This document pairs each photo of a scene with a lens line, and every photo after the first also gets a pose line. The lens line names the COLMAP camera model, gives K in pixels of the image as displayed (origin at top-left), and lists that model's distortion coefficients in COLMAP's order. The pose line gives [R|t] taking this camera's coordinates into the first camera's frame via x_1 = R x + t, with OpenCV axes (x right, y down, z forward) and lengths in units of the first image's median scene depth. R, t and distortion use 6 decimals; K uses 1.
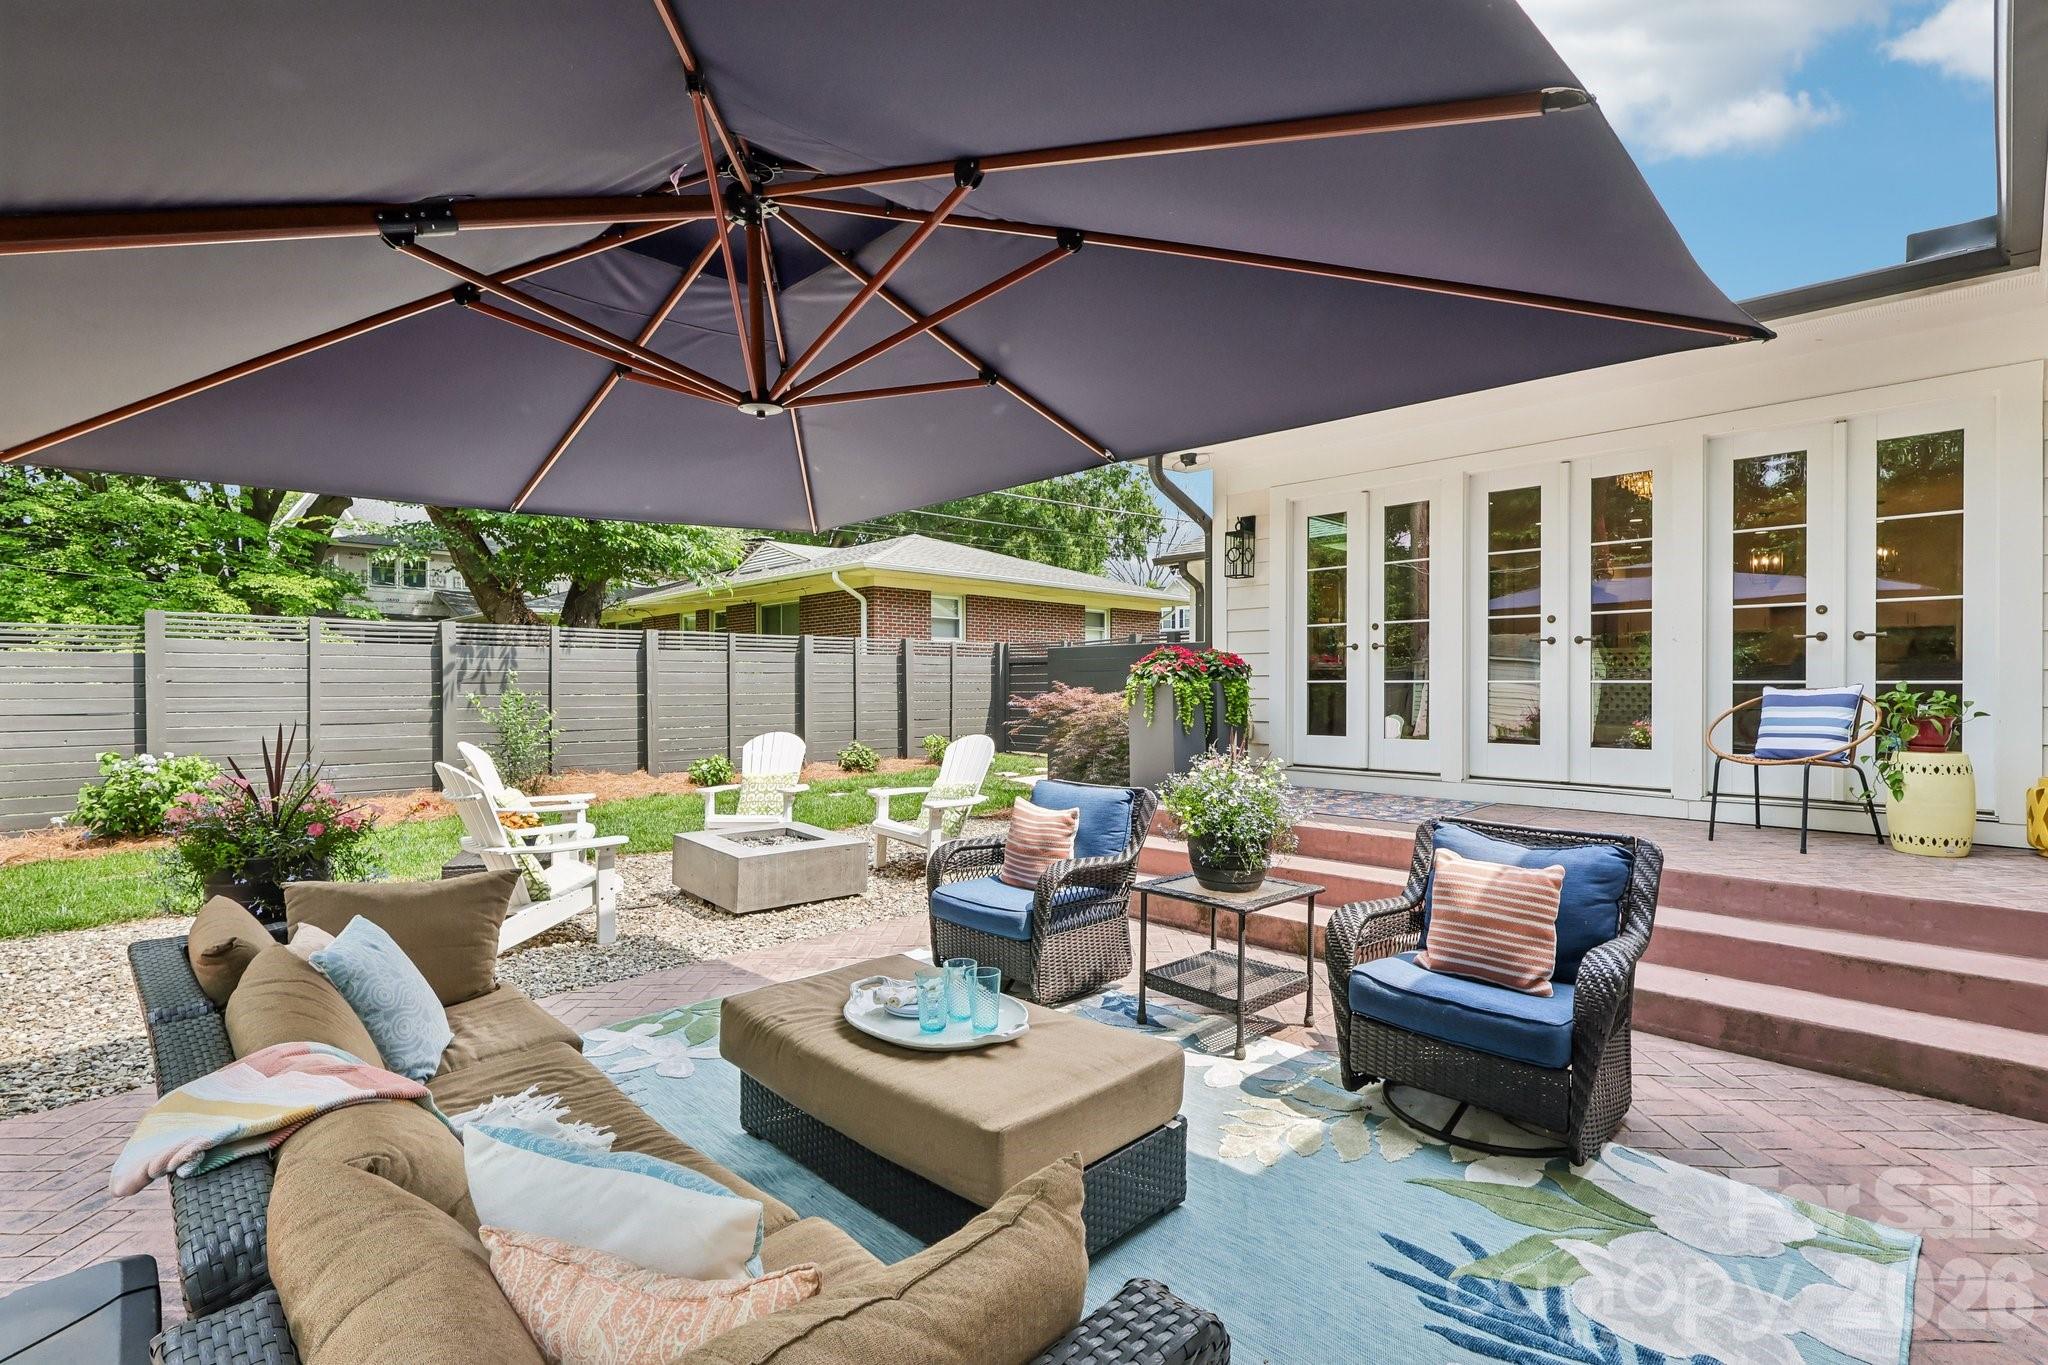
lens RADIAL K [[954.6, 0, 1021.2], [0, 954.6, 688.3], [0, 0, 1]] dist [0.002342, 0.000056]
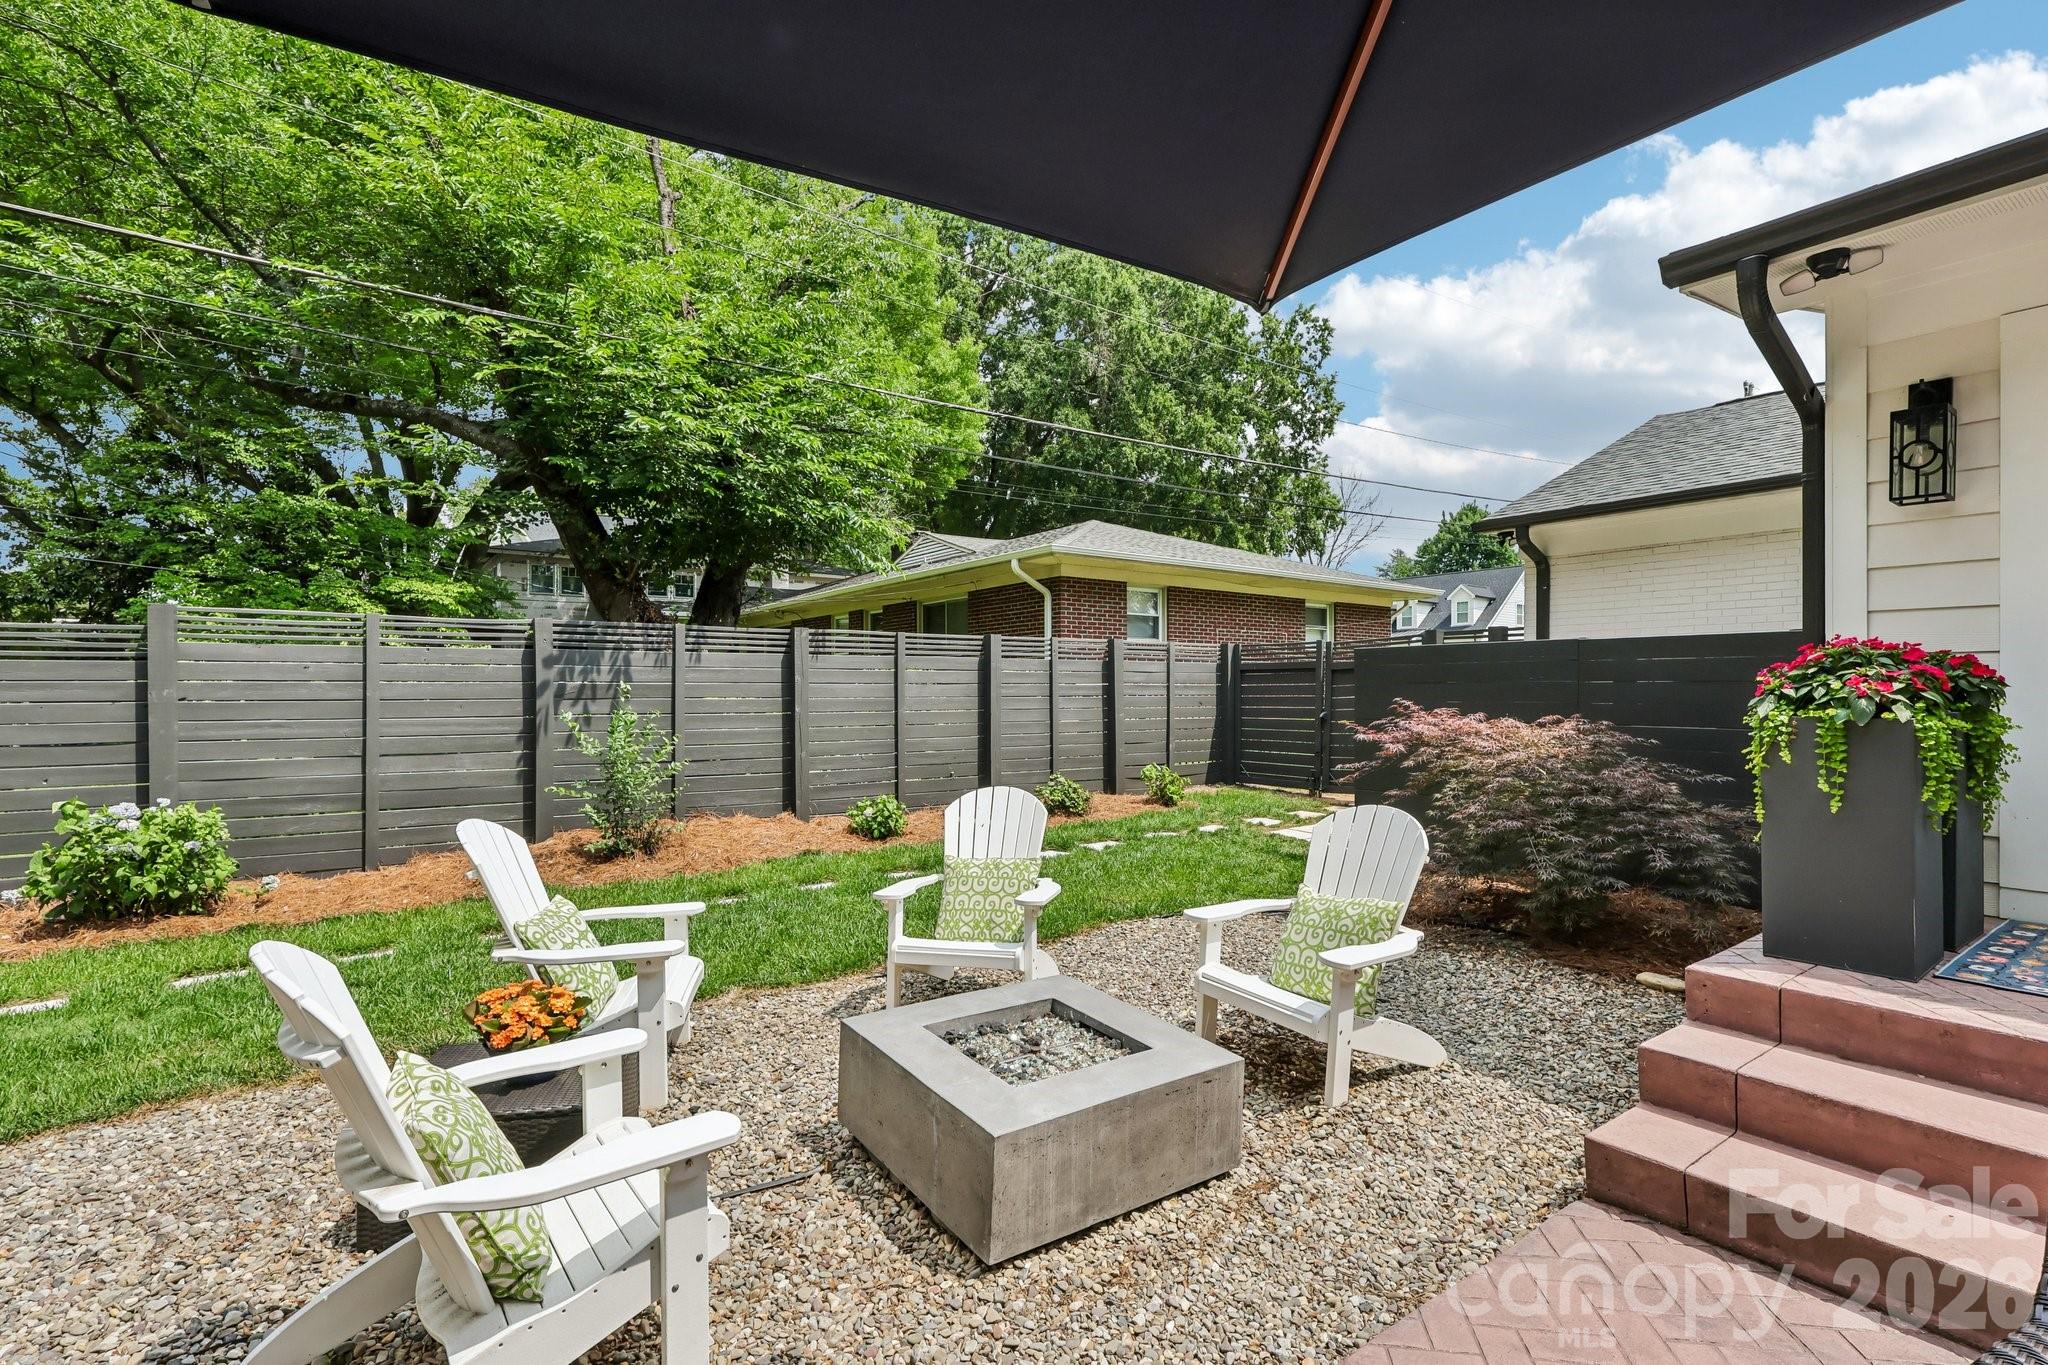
lens RADIAL K [[954.6, 0, 1026.4], [0, 954.6, 679.2], [0, 0, 1]] dist [0.002342, 0.000056]
pose [[0.990565, -0.002249, -0.137022, -0.092651], [0.000115, 0.999879, -0.015581, -0.007801], [0.137041, 0.015418, 0.990445, 0.240013]]
